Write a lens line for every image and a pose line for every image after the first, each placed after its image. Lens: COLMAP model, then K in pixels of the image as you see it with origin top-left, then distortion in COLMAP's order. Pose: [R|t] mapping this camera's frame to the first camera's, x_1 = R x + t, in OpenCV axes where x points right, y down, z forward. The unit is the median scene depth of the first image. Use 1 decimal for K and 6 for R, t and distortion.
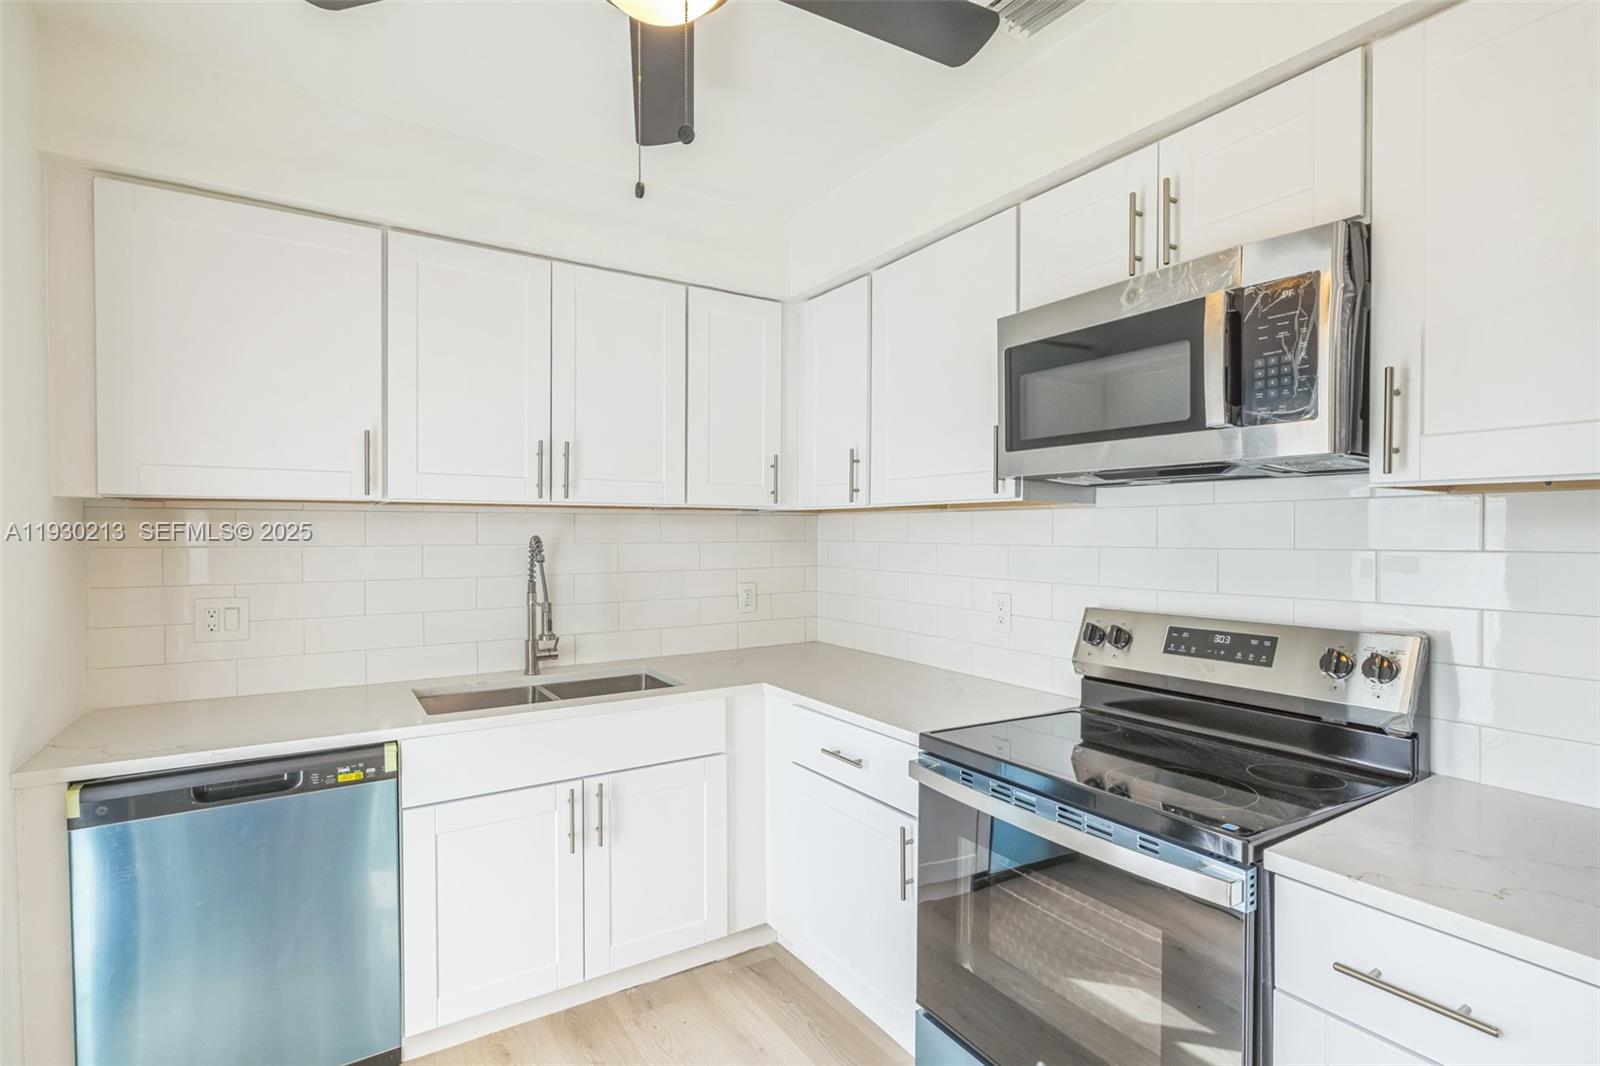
lens RADIAL K [[765.8, 0, 795.3], [0, 765.8, 542.9], [0, 0, 1]] dist [-0.000856, 0.000536]
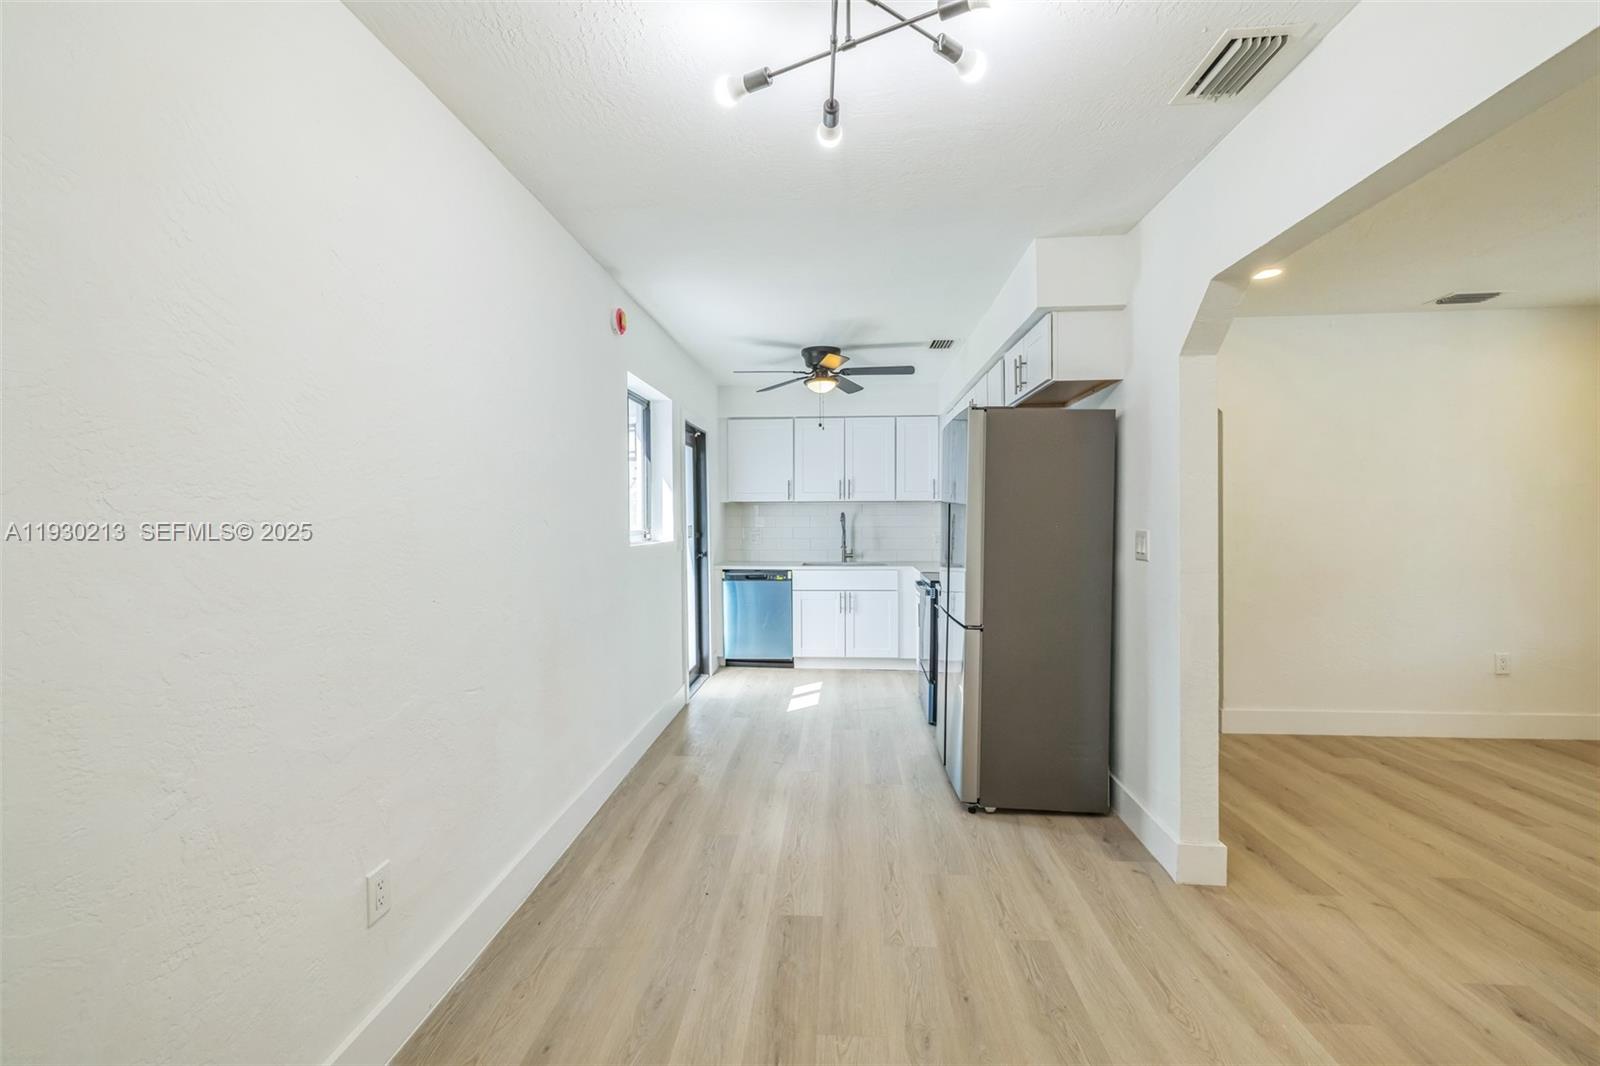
lens RADIAL K [[673.0, 0, 794.8], [0, 673.0, 524.8], [0, 0, 1]] dist [0.001450, 0.000705]
pose [[0.800340, 0.002727, -0.599540, 1.275187], [-0.005598, 0.999980, -0.002926, 0.057135], [0.599520, 0.005698, 0.800340, -1.388099]]
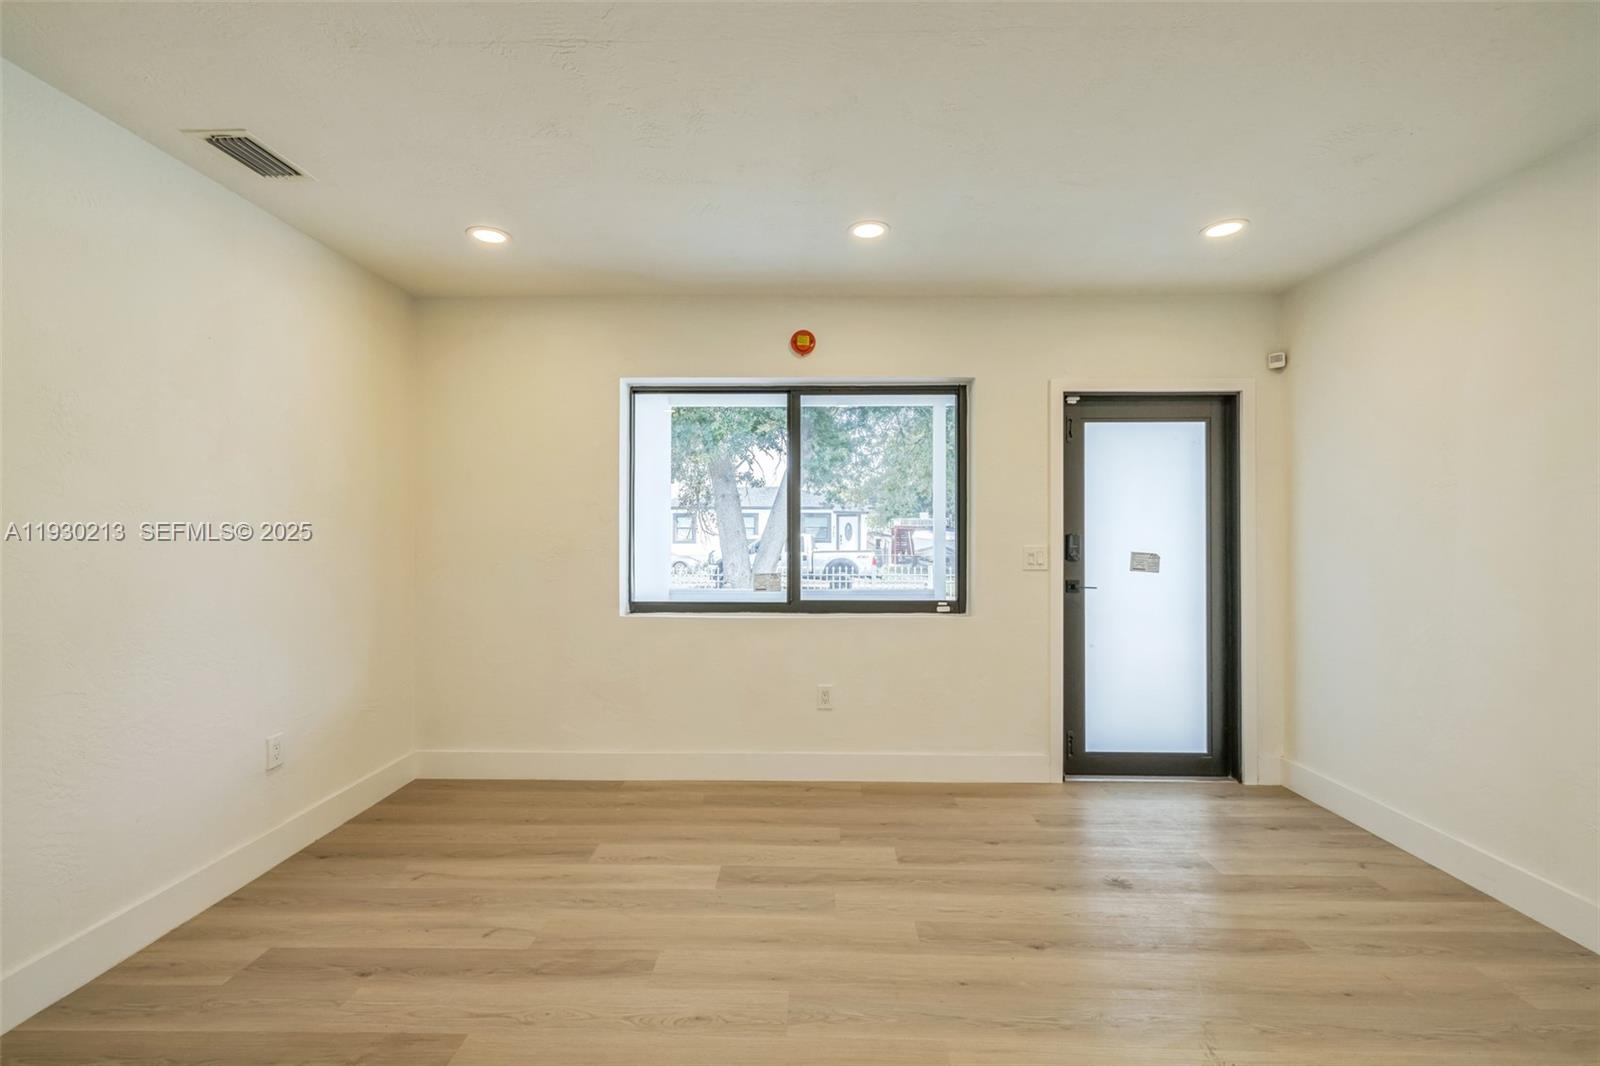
lens RADIAL K [[689.5, 0, 793.1], [0, 689.5, 530.9], [0, 0, 1]] dist [0.007097, 0.000087]
pose [[0.560929, 0.003968, 0.827854, 1.201321], [0.015524, 0.999762, -0.015310, 0.056743], [-0.827718, 0.021439, 0.560734, -0.119883]]
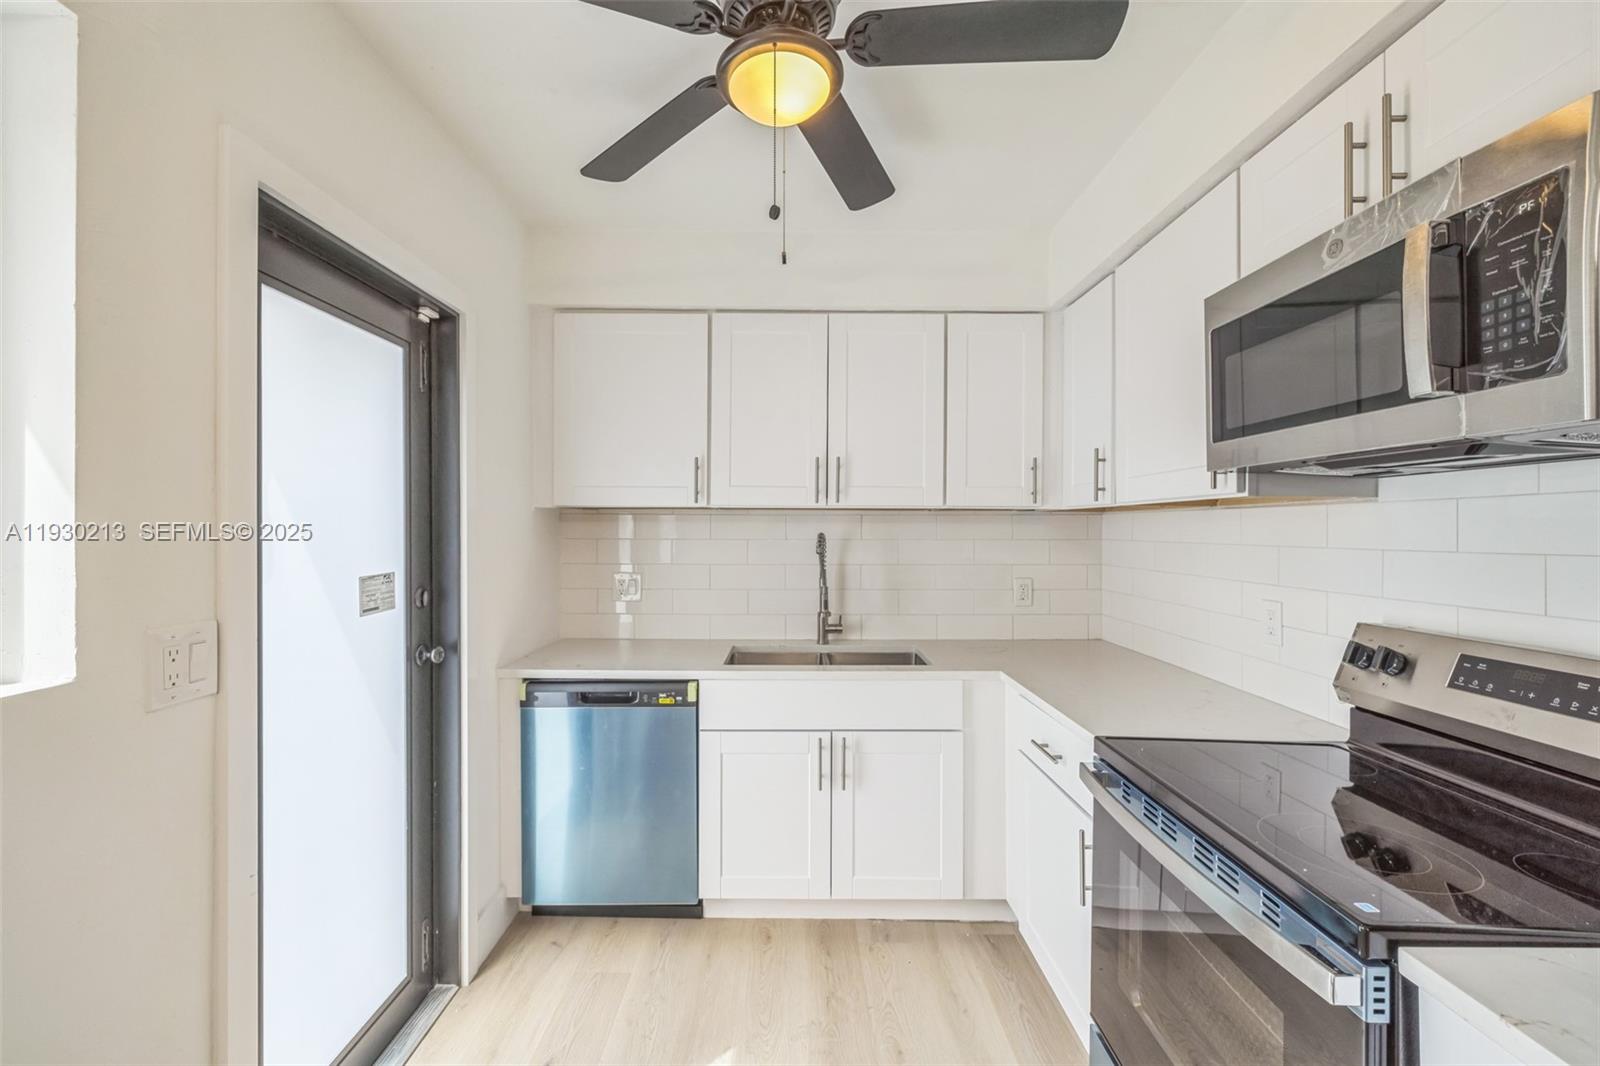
lens RADIAL K [[673.0, 0, 794.8], [0, 673.0, 524.8], [0, 0, 1]] dist [0.001450, 0.000705]
pose [[0.843652, -0.001011, -0.536889, 0.271583], [-0.011213, 0.999747, -0.019502, -0.000466], [0.536773, 0.022473, 0.843427, 0.058165]]
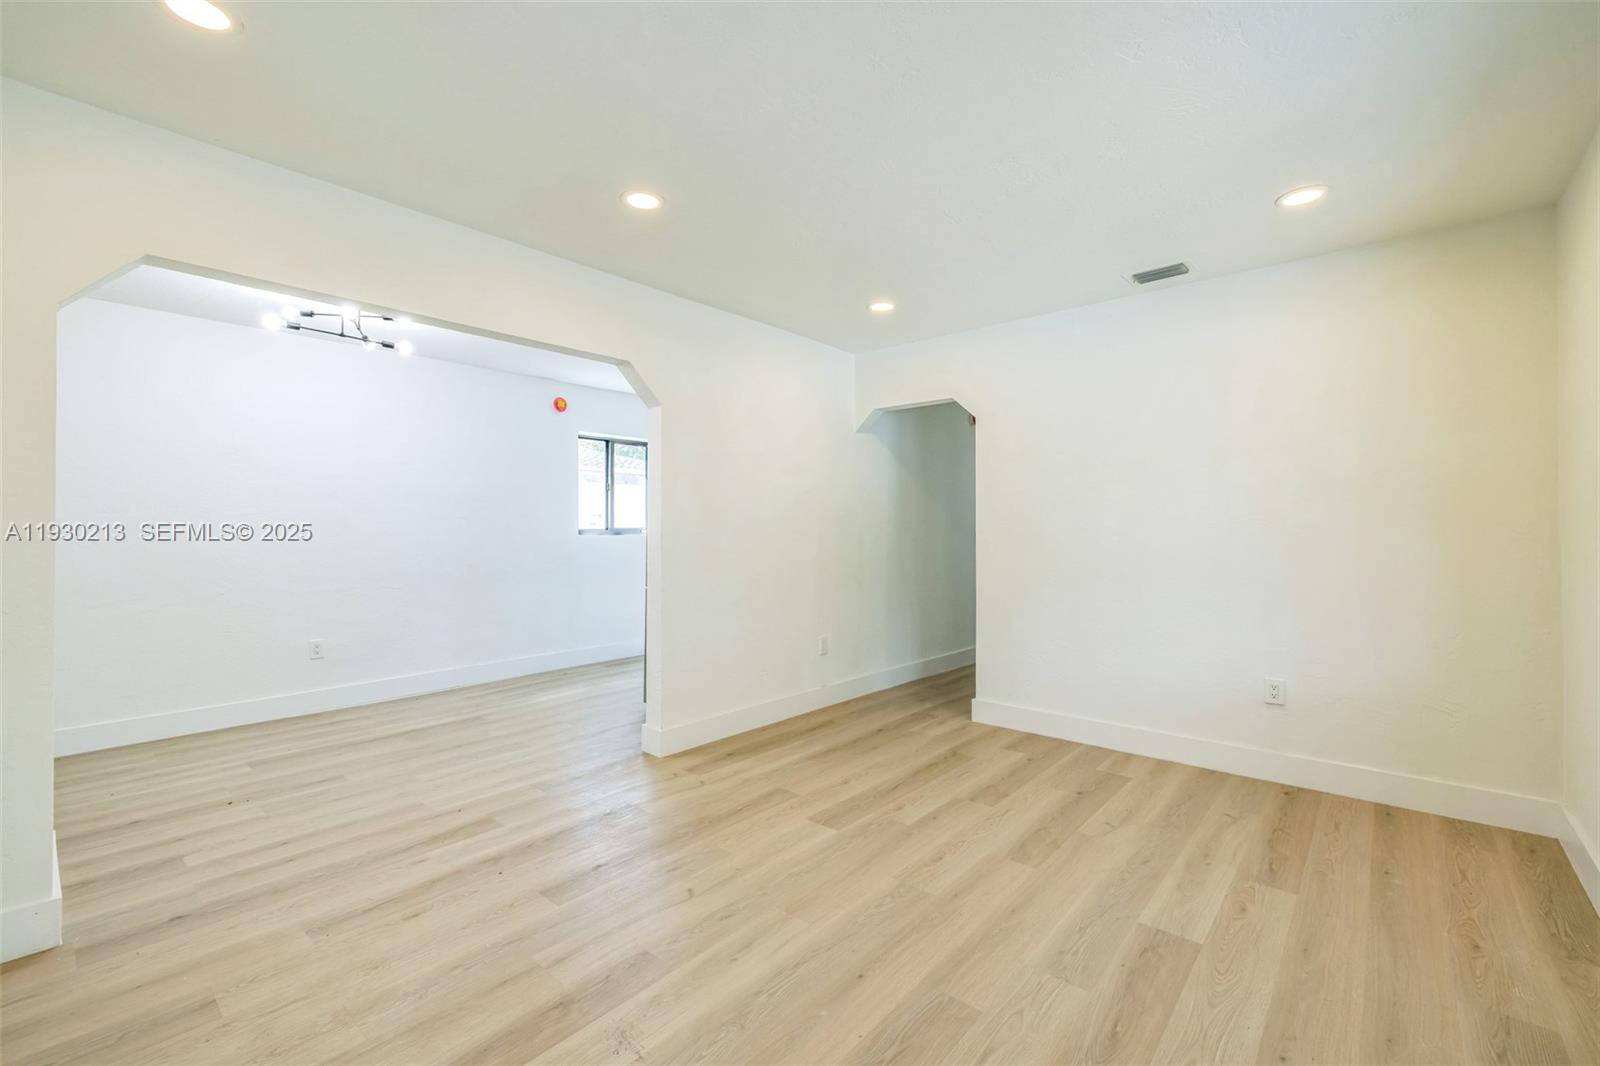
lens RADIAL K [[679.0, 0, 793.6], [0, 679.0, 527.0], [0, 0, 1]] dist [0.001960, 0.000357]
pose [[0.276954, -0.003763, -0.960876, 3.056024], [-0.017834, 0.999800, -0.009055, 0.084790], [0.960718, 0.019644, 0.276831, -0.112020]]
